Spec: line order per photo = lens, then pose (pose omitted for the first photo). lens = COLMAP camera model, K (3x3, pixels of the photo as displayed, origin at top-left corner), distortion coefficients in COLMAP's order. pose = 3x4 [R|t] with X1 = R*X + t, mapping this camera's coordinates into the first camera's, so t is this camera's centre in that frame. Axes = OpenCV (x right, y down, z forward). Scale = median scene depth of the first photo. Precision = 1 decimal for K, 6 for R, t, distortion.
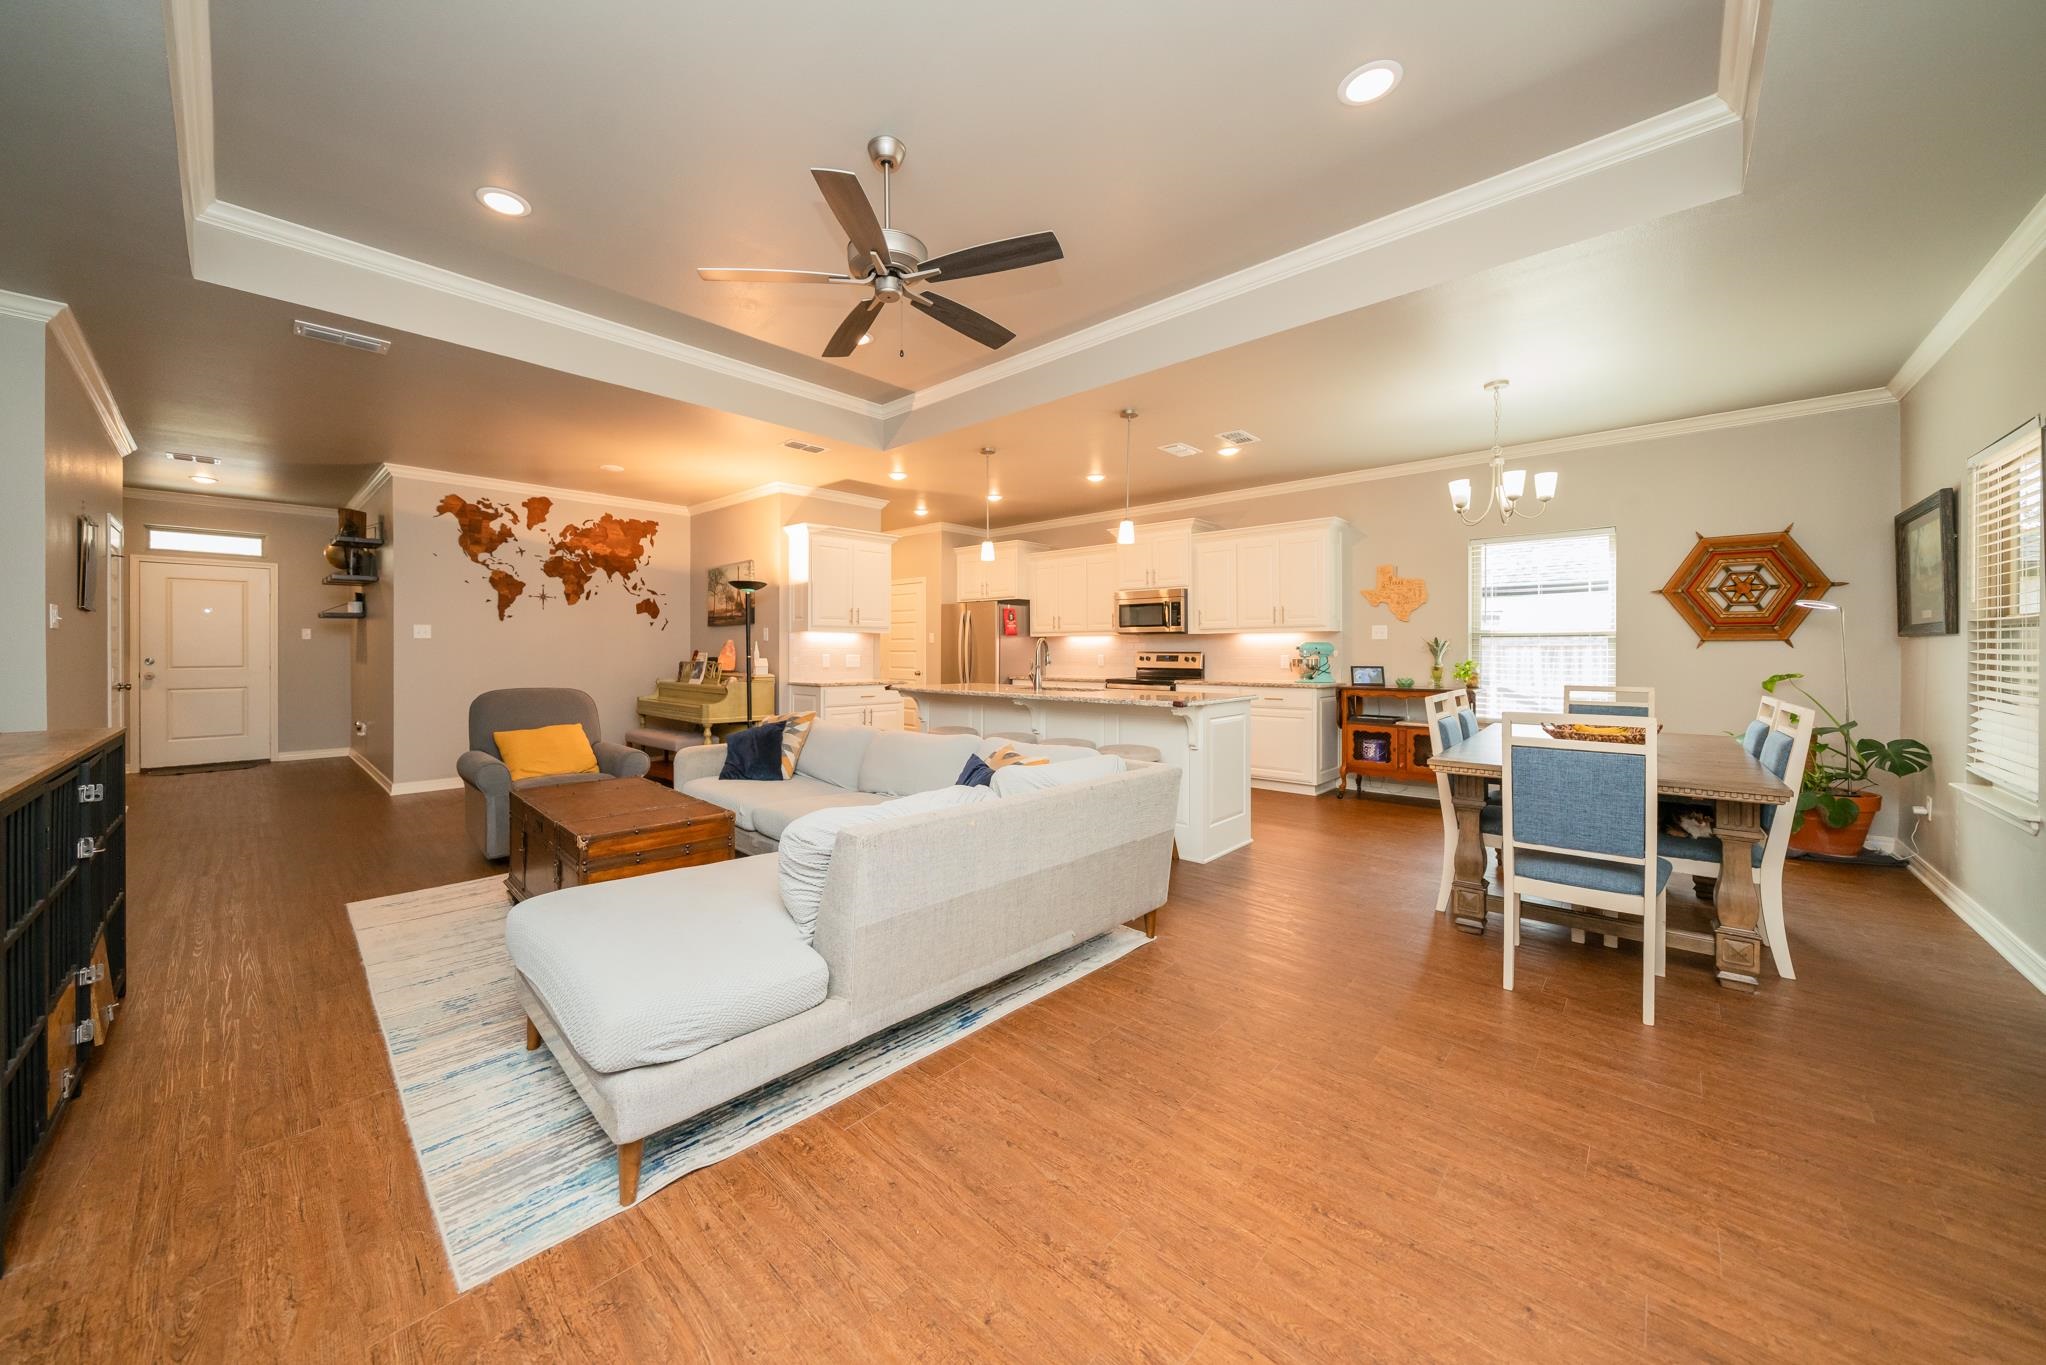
lens RADIAL K [[718.6, 0, 1005.2], [0, 718.6, 652.3], [0, 0, 1]] dist [0.013587, 0.000137]
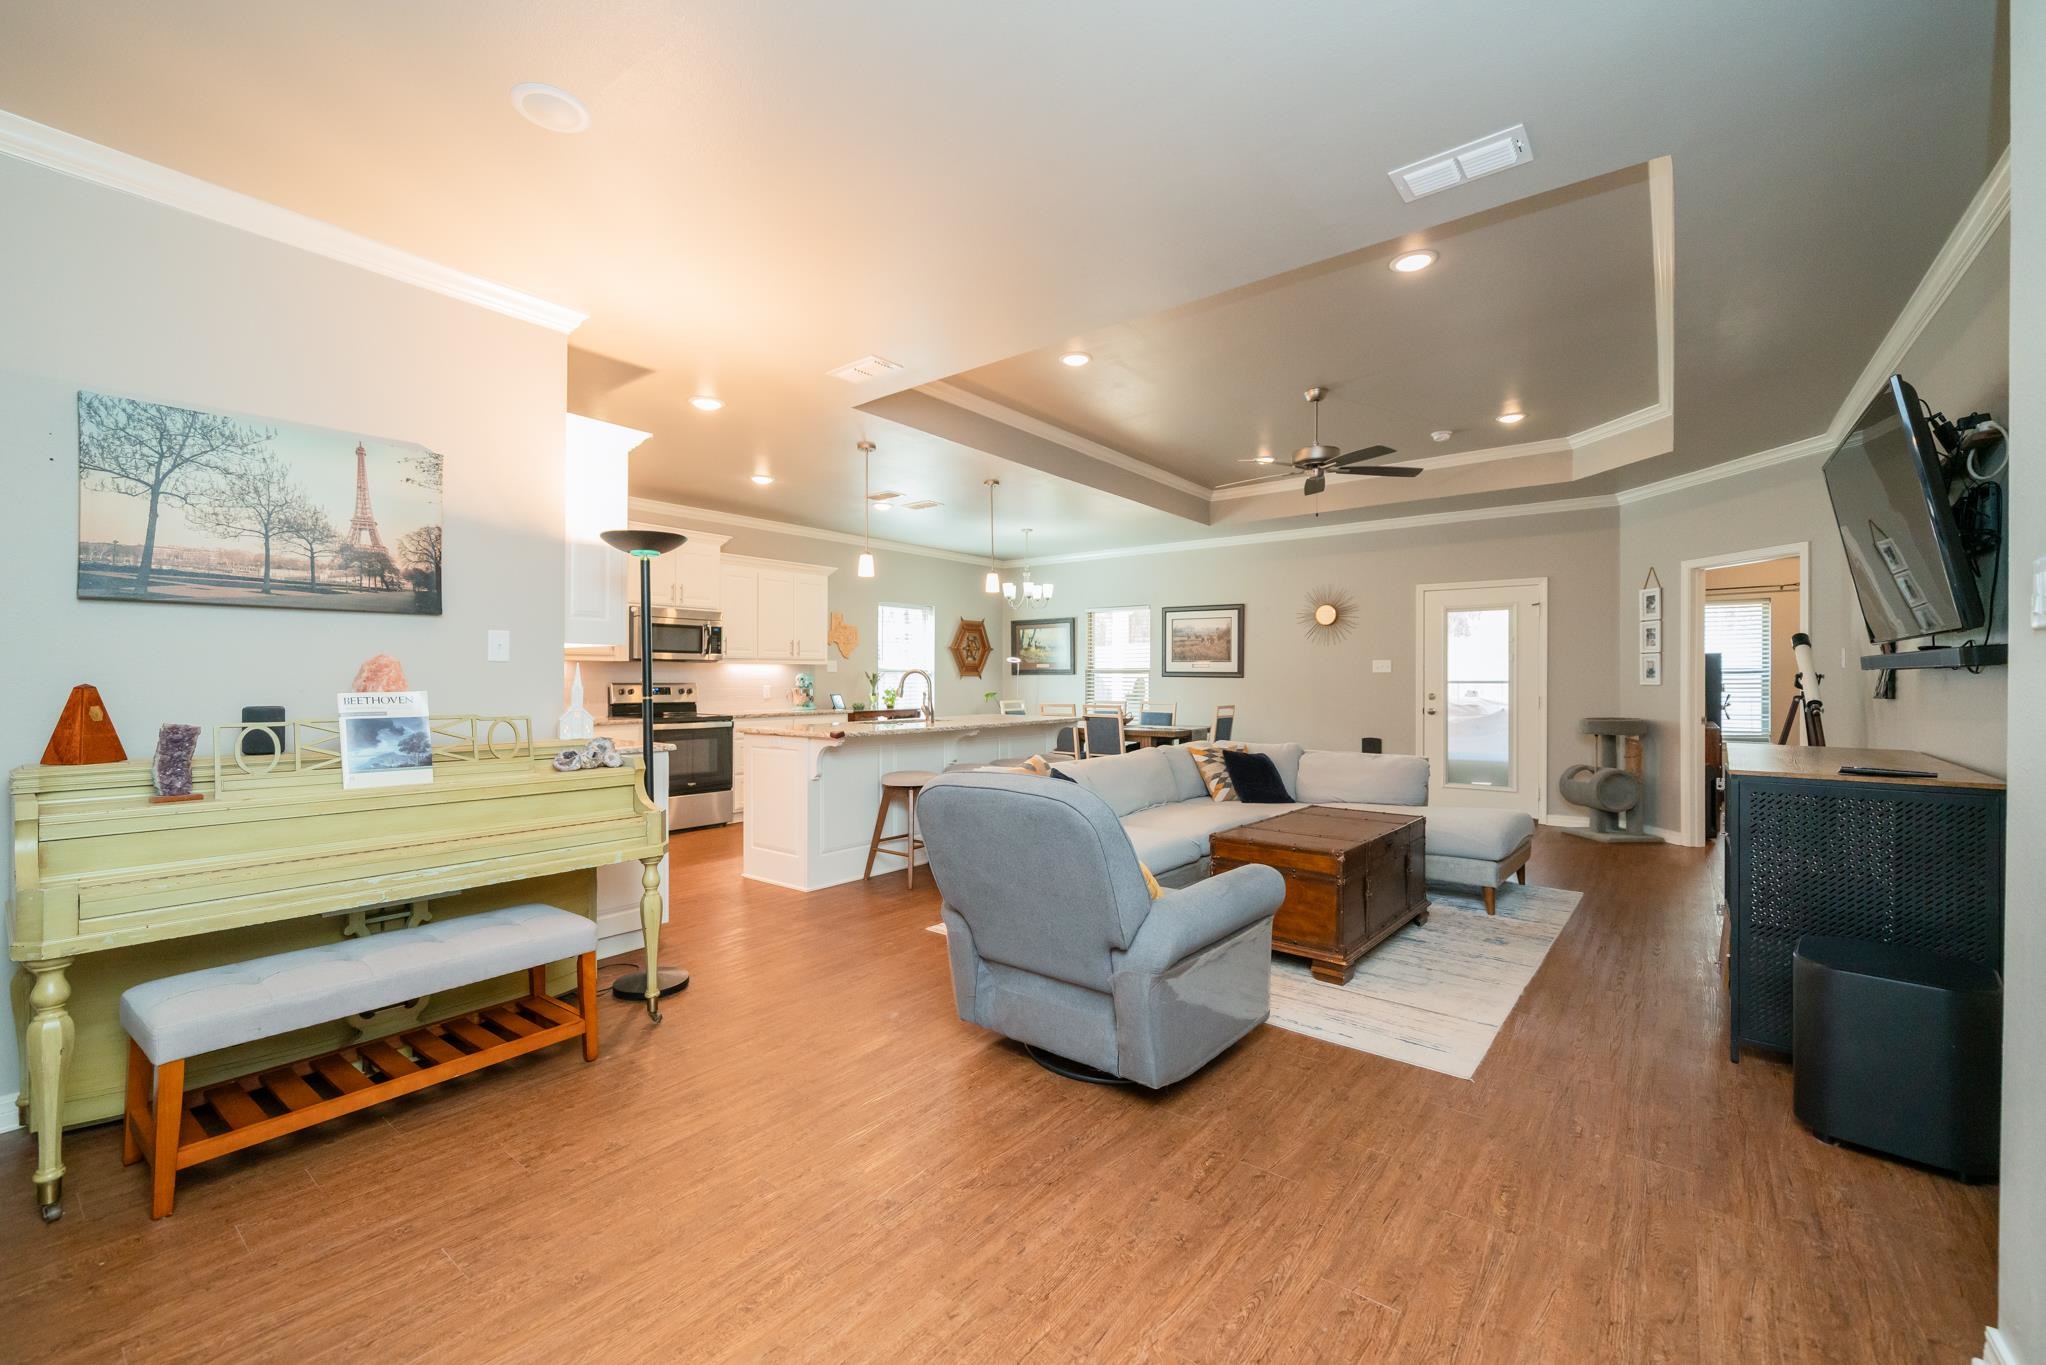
lens RADIAL K [[786.0, 0, 1024.3], [0, 786.0, 679.1], [0, 0, 1]] dist [-0.004088, -0.000133]
pose [[-0.058677, 0.001071, 0.998276, -1.147602], [0.001488, 0.999998, -0.000986, -0.006091], [-0.998276, 0.001428, -0.058678, 1.043304]]
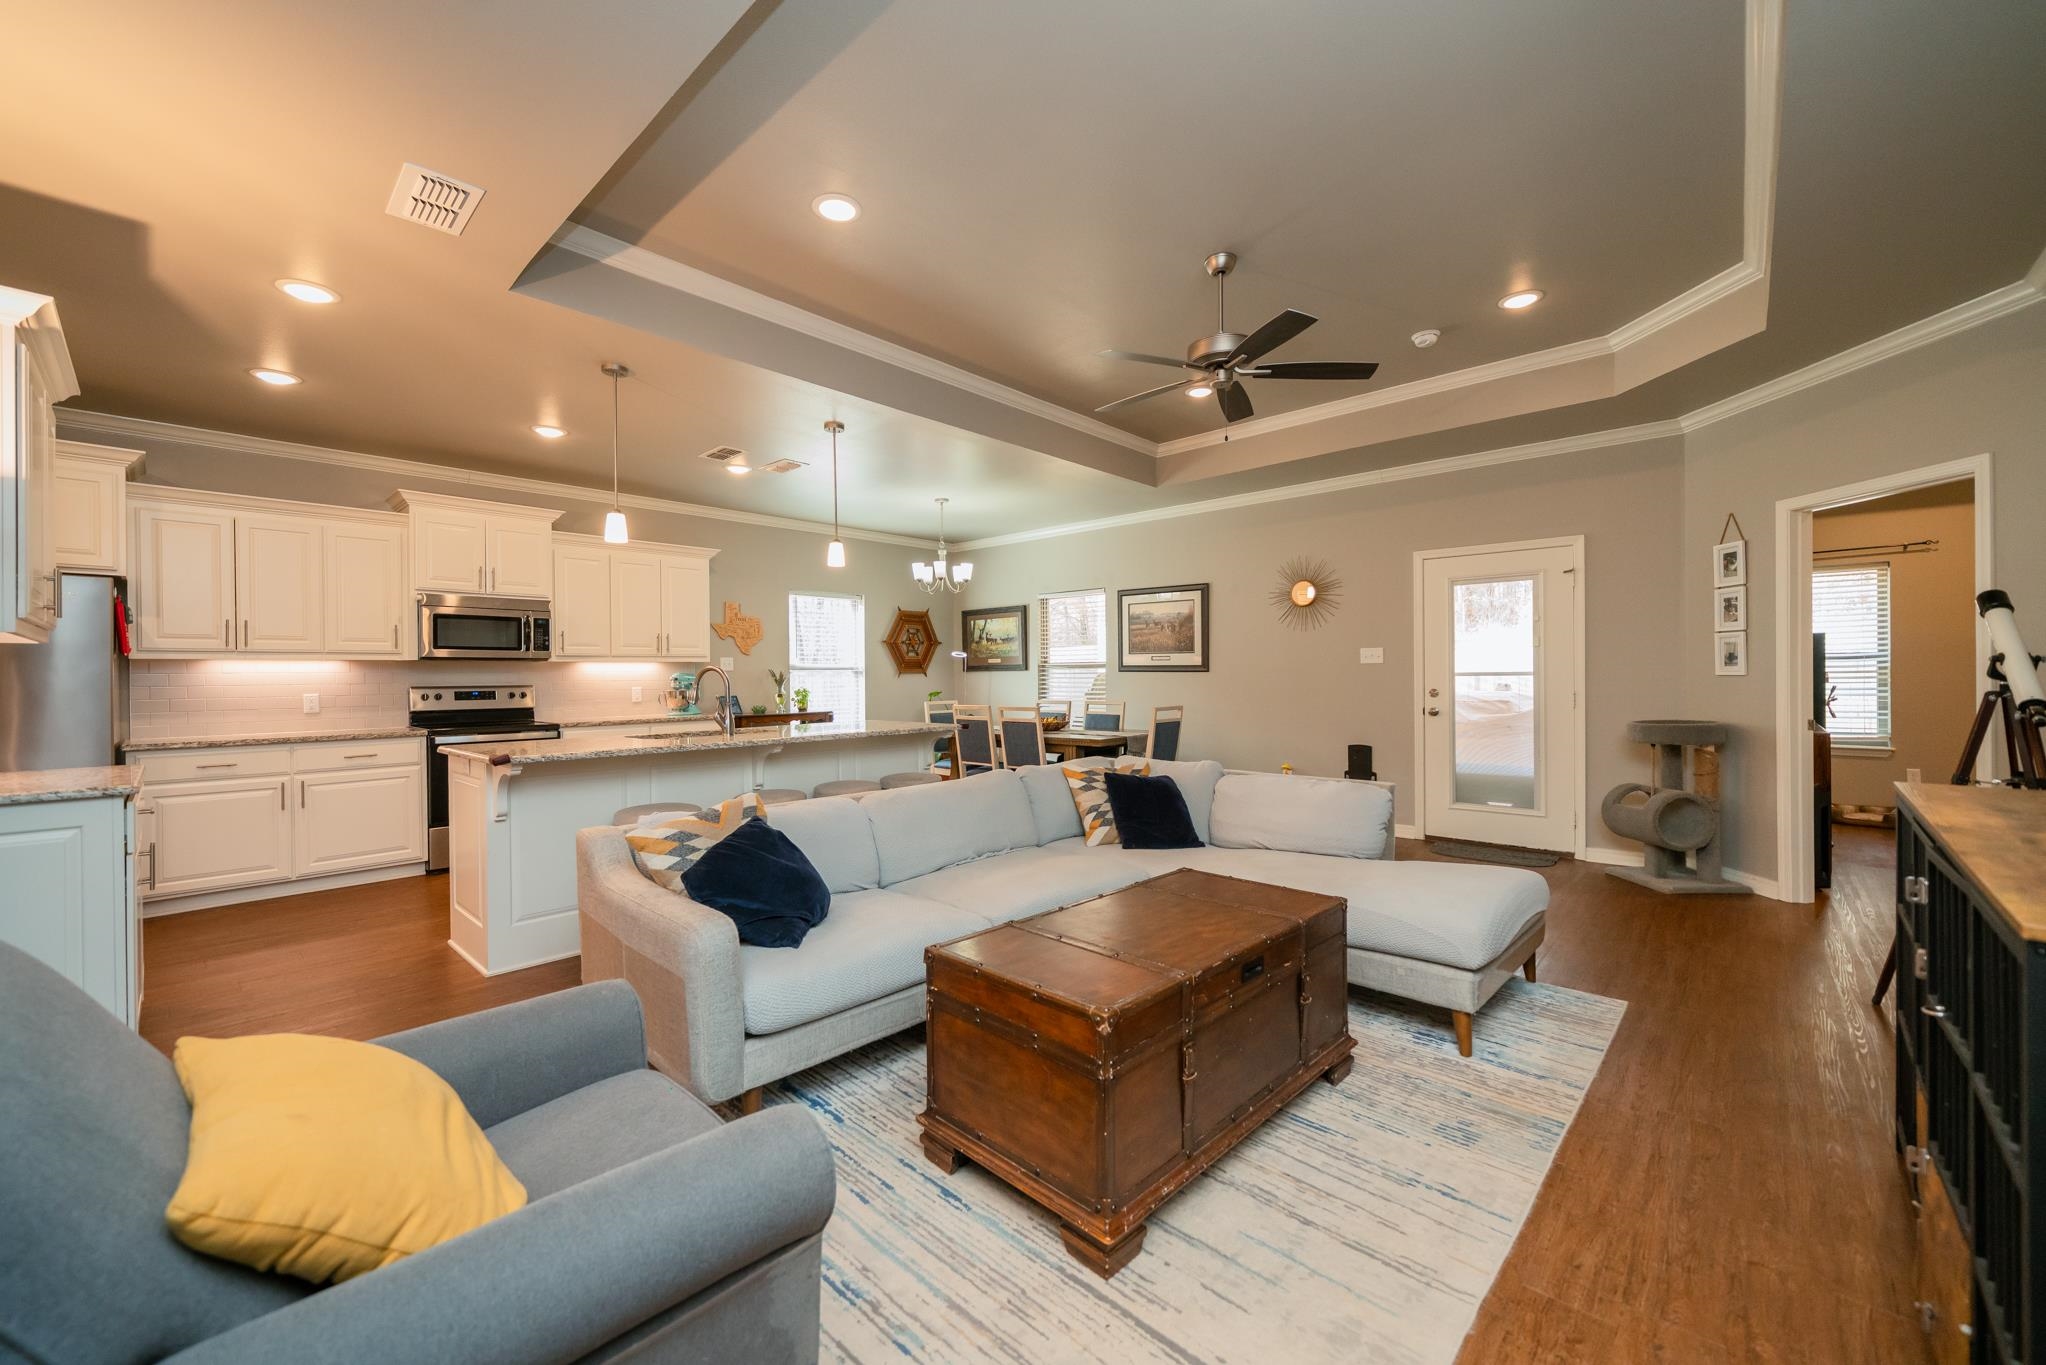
lens RADIAL K [[773.7, 0, 1010.9], [0, 773.7, 679.5], [0, 0, 1]] dist [-0.003557, -0.000247]
pose [[0.011341, -0.004014, 0.999928, -0.846611], [0.012539, 0.999914, 0.003871, -0.005653], [-0.999857, 0.012494, 0.011390, 0.784775]]
